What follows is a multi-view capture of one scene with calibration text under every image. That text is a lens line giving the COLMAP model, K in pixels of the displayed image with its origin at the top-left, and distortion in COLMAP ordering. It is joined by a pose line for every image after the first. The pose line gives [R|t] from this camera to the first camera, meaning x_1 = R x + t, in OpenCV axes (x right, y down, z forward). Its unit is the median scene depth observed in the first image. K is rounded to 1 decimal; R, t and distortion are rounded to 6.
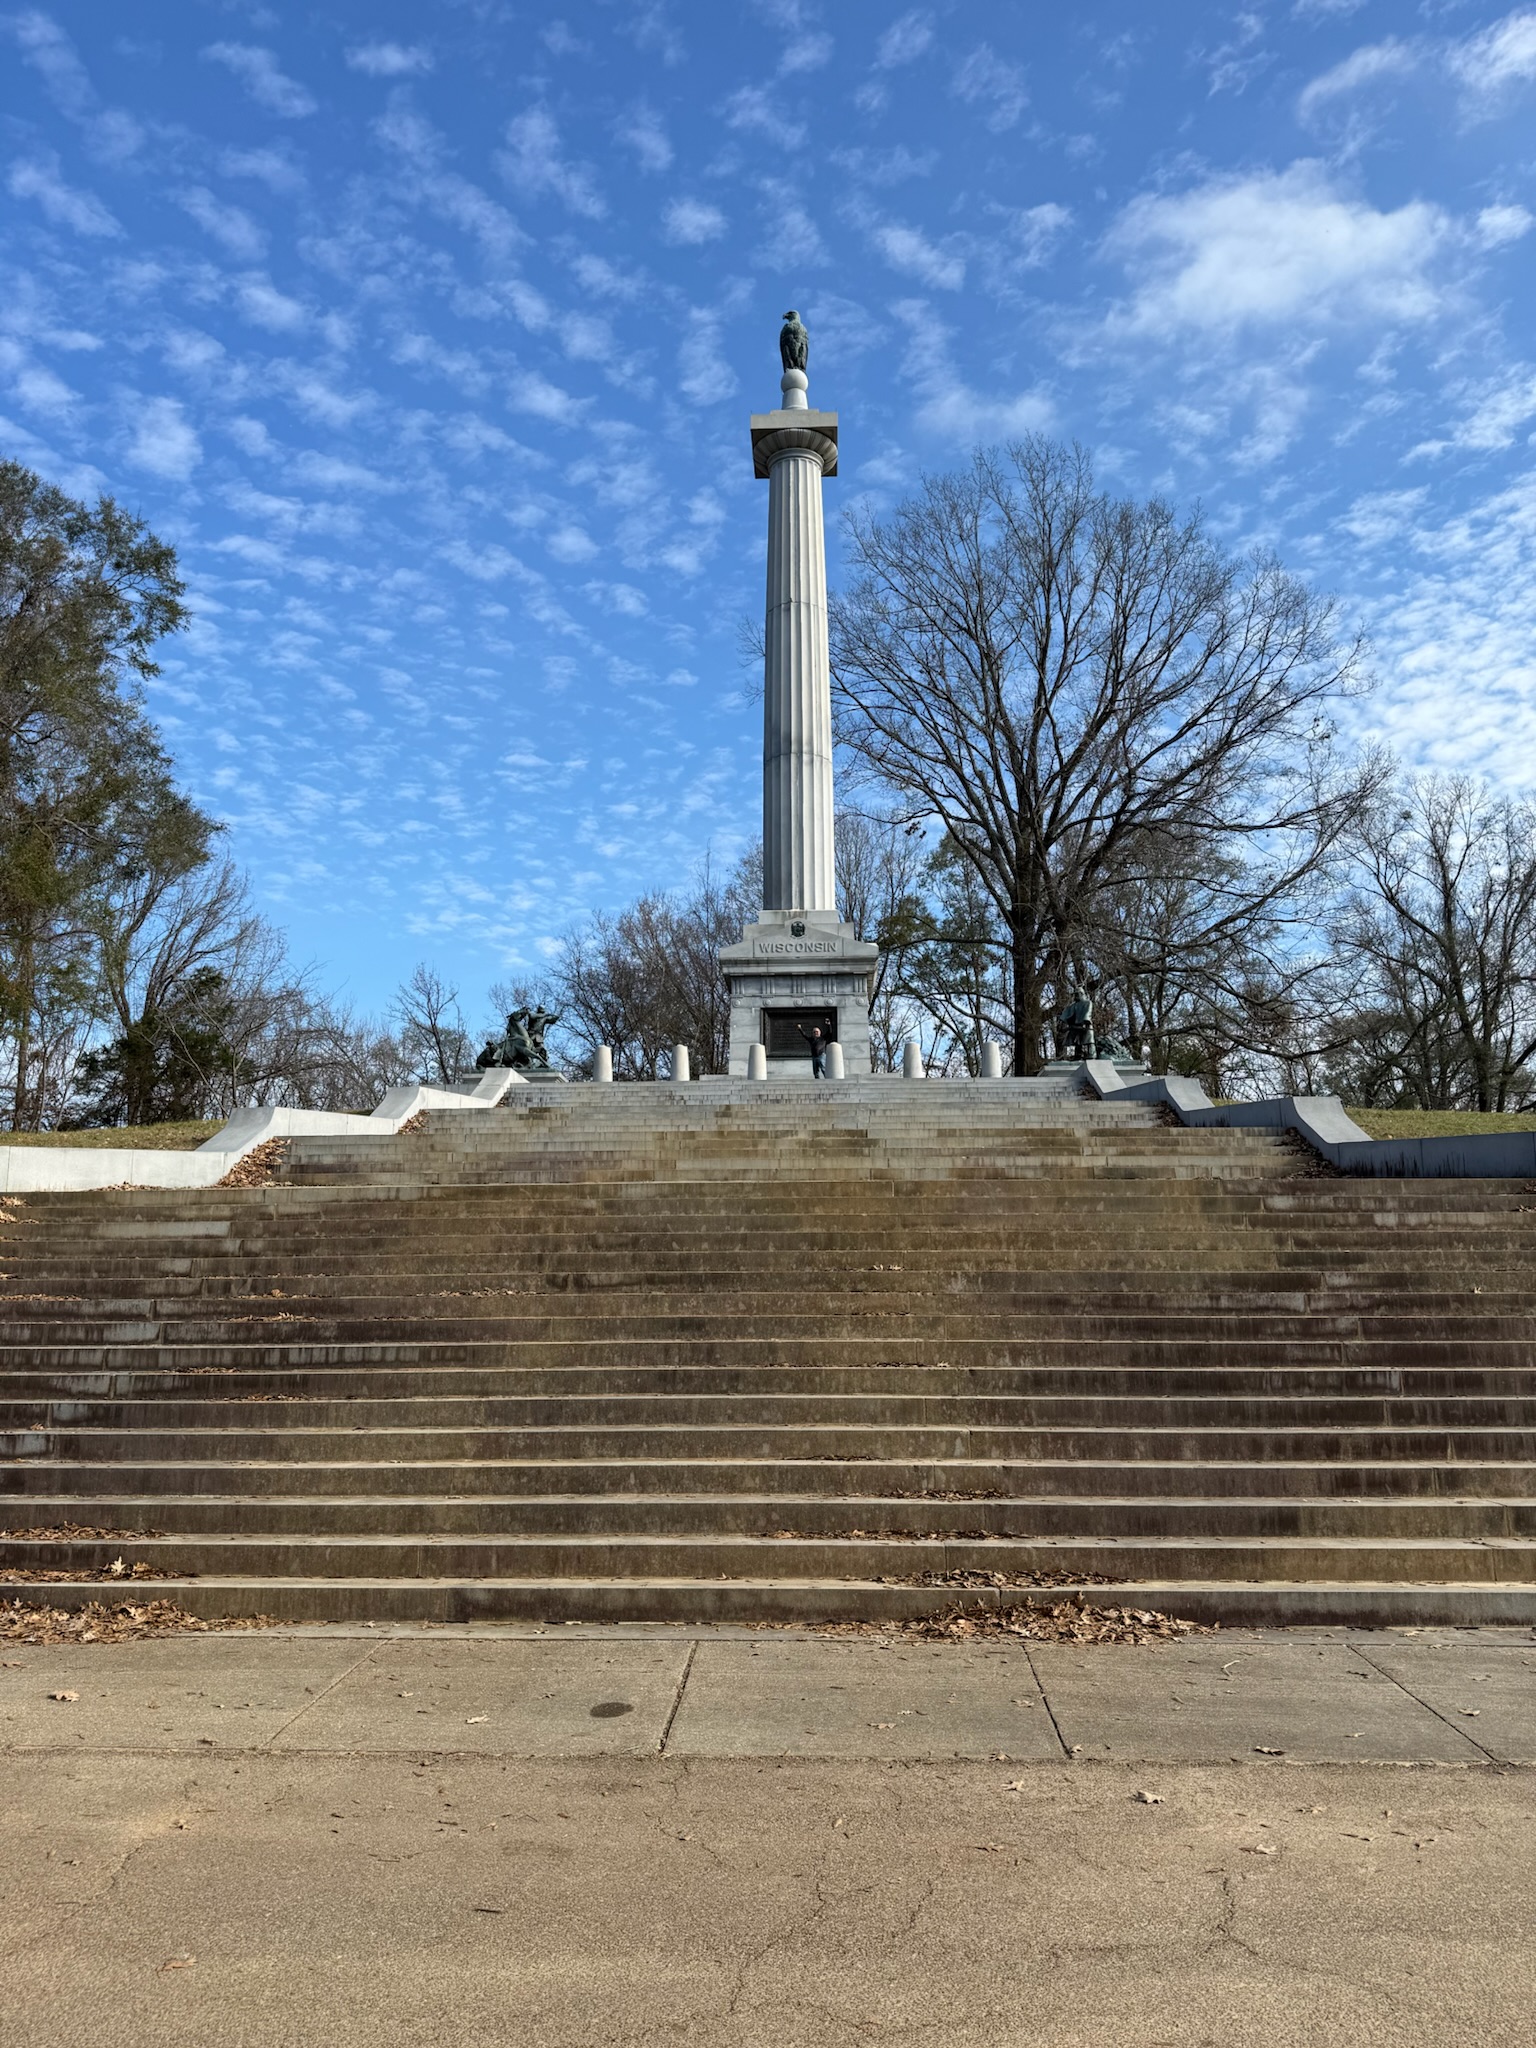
lens RADIAL K [[1436.1, 0, 767.1], [0, 1436.1, 1025.0], [0, 0, 1]] dist [-0.000054, 0.000000]
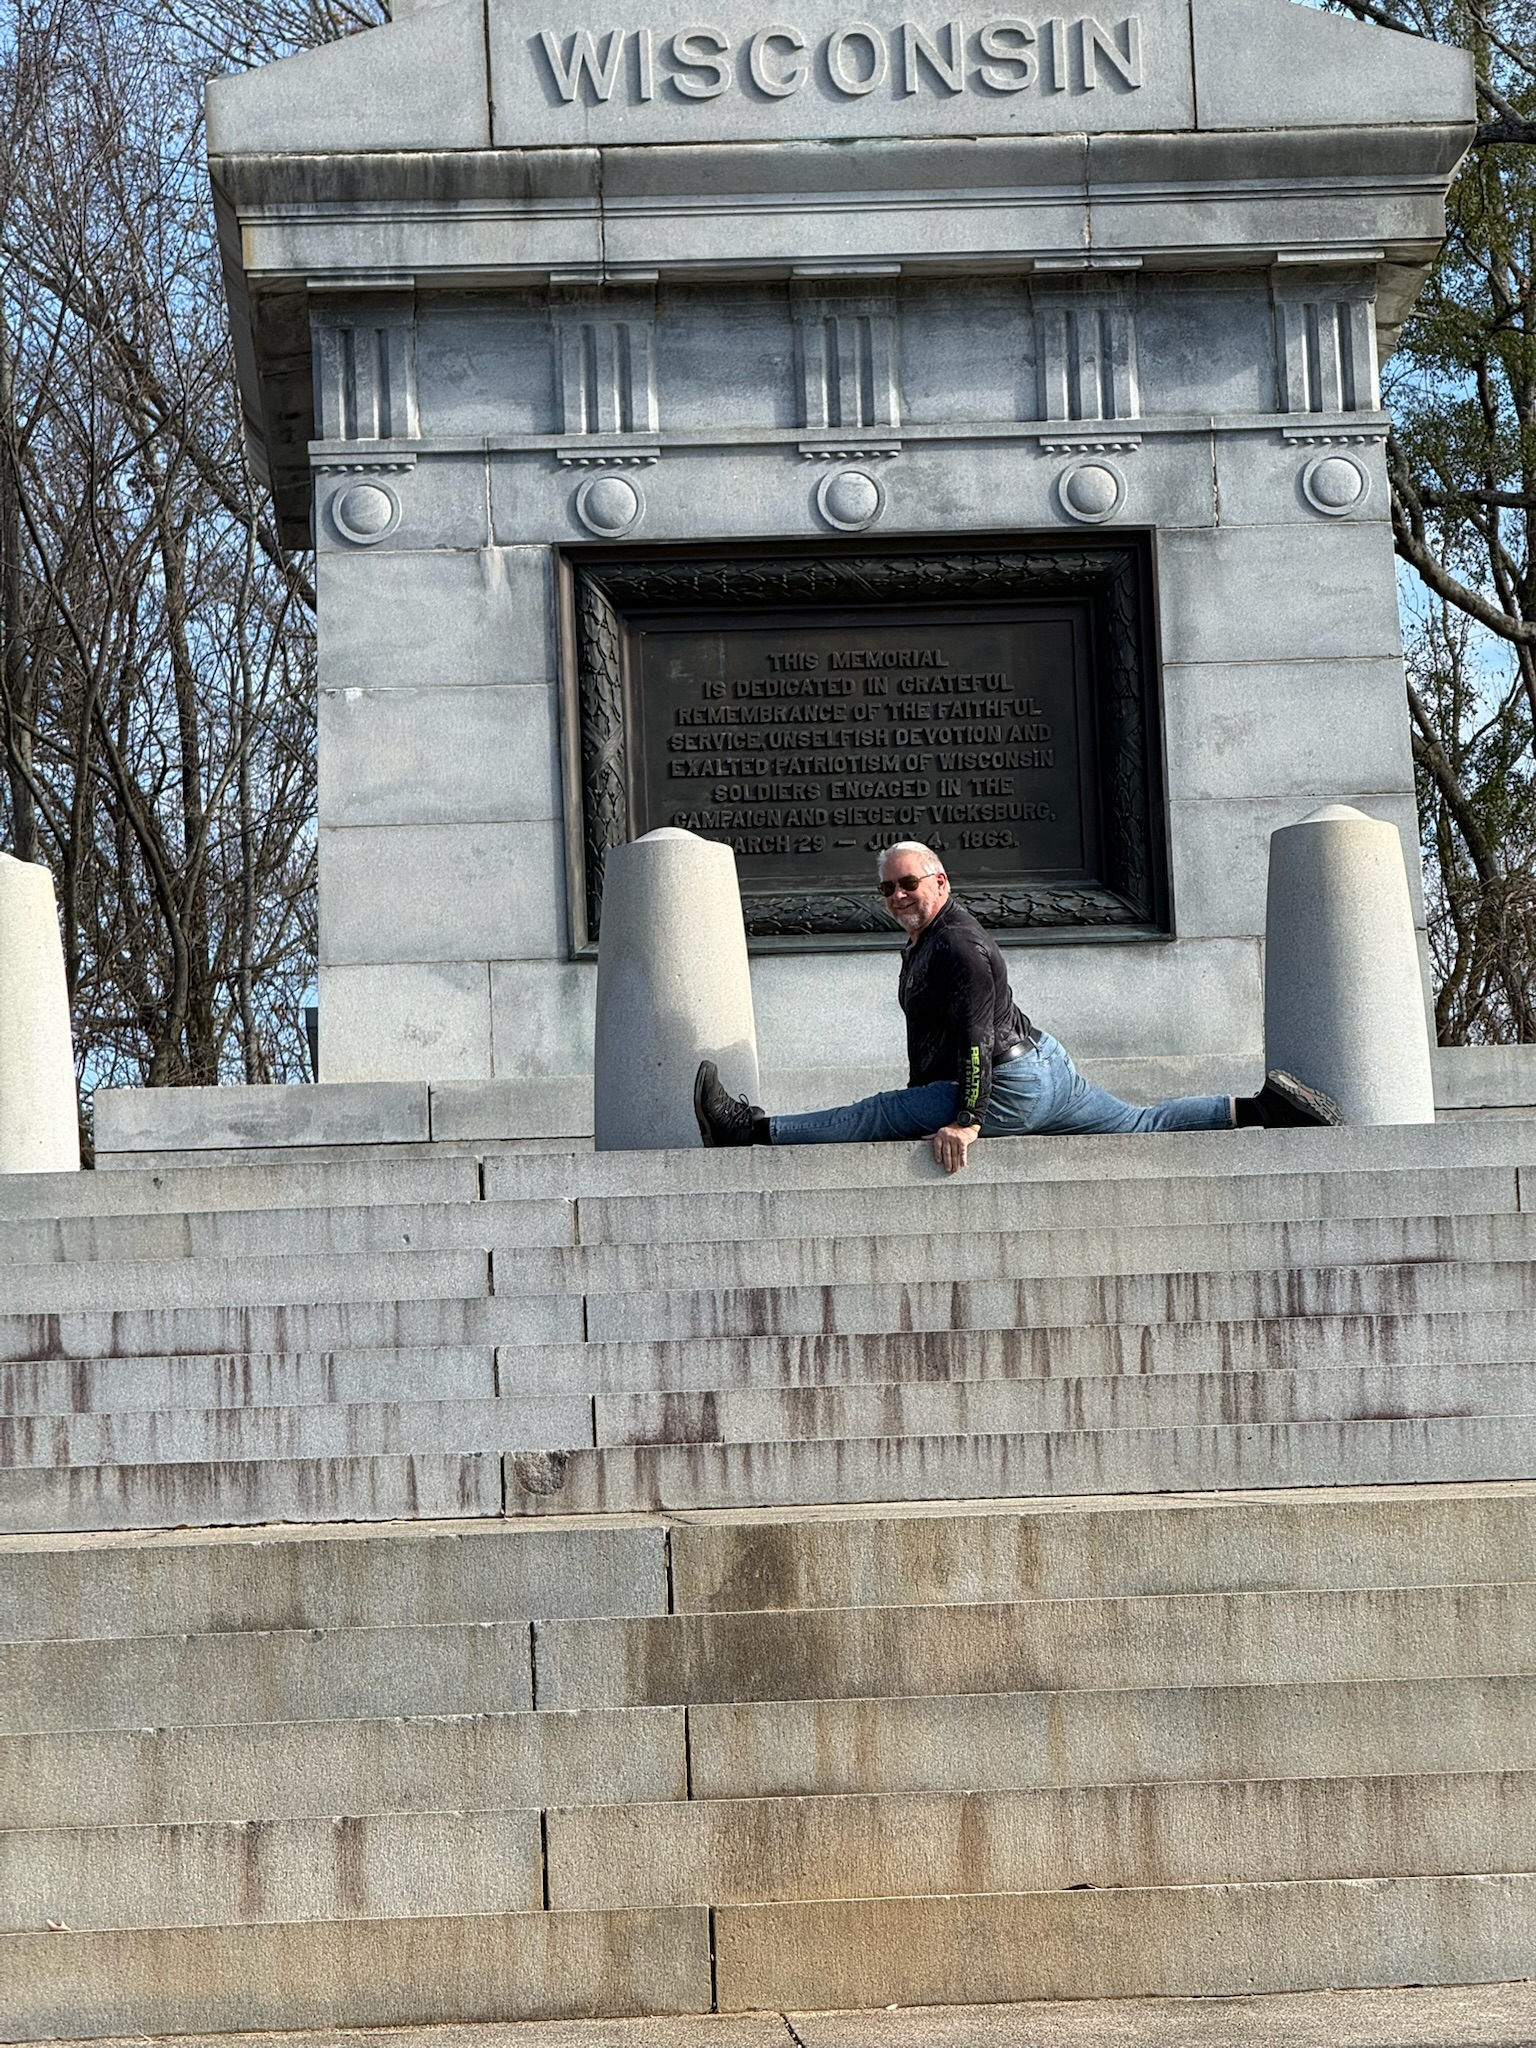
lens RADIAL K [[7126.3, 0, 768.5], [0, 7126.3, 1024.2], [0, 0, 1]] dist [0.273574, 0.000000]
pose [[0.995877, -0.019524, 0.088587, -0.042255], [0.015835, 0.998986, 0.042154, 0.003898], [-0.089320, -0.040578, 0.995176, 0.368923]]
